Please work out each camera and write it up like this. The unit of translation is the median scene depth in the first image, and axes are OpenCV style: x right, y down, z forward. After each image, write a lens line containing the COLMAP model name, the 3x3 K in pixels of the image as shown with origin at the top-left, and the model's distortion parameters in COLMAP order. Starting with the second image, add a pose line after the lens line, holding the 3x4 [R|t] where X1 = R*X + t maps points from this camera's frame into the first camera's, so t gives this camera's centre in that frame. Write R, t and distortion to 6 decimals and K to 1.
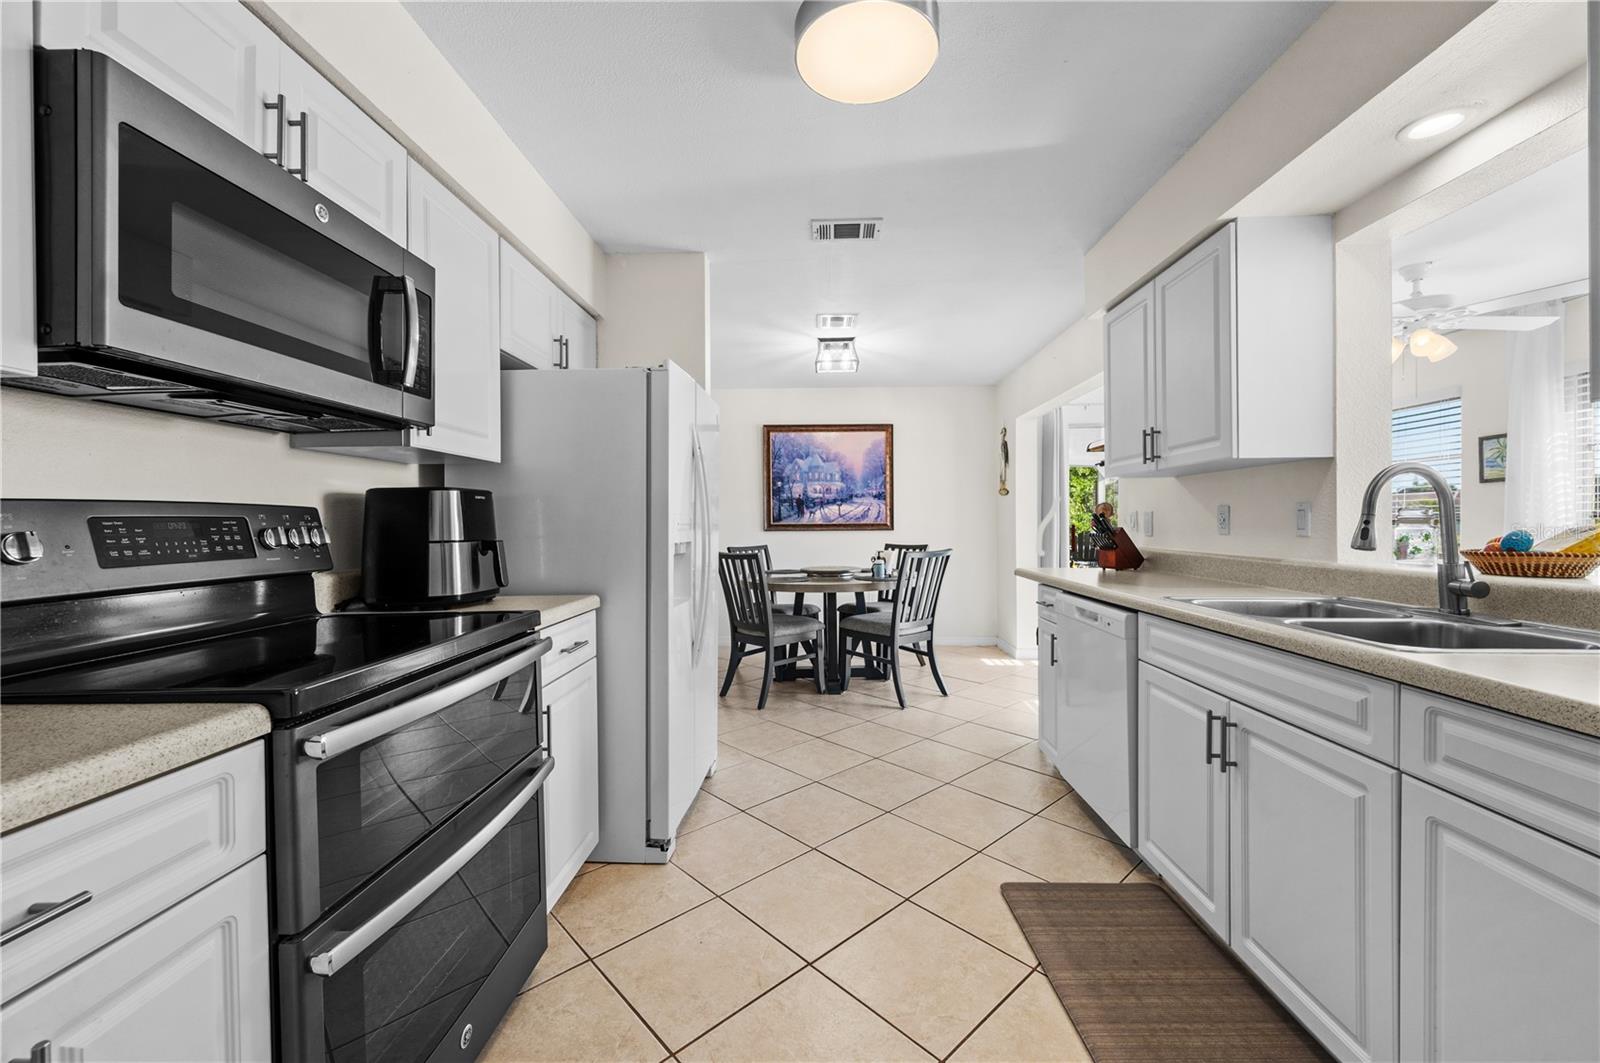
lens RADIAL K [[635.7, 0, 800.8], [0, 635.7, 525.0], [0, 0, 1]] dist [0.001010, 0.000106]
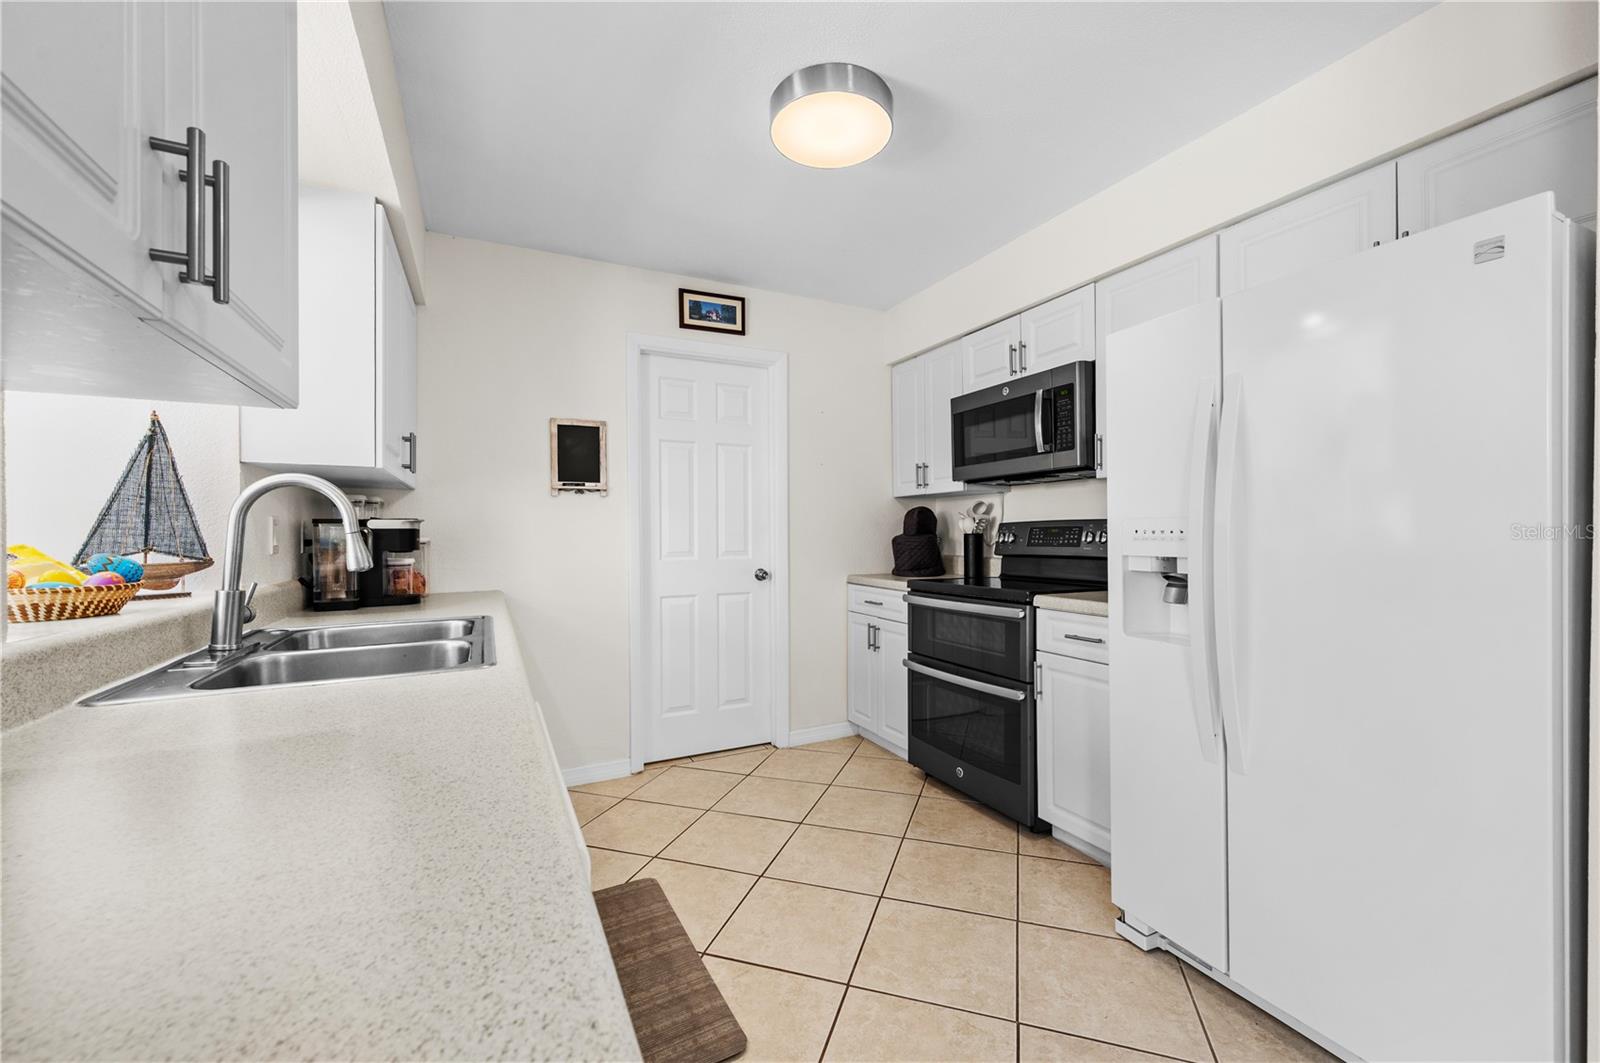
lens RADIAL K [[635.7, 0, 806.1], [0, 635.7, 524.5], [0, 0, 1]] dist [0.001010, 0.000106]
pose [[-0.884211, 0.009577, -0.466990, 0.771149], [0.005340, 0.999932, 0.010395, -0.042630], [0.467057, 0.006698, -0.884202, 2.207600]]
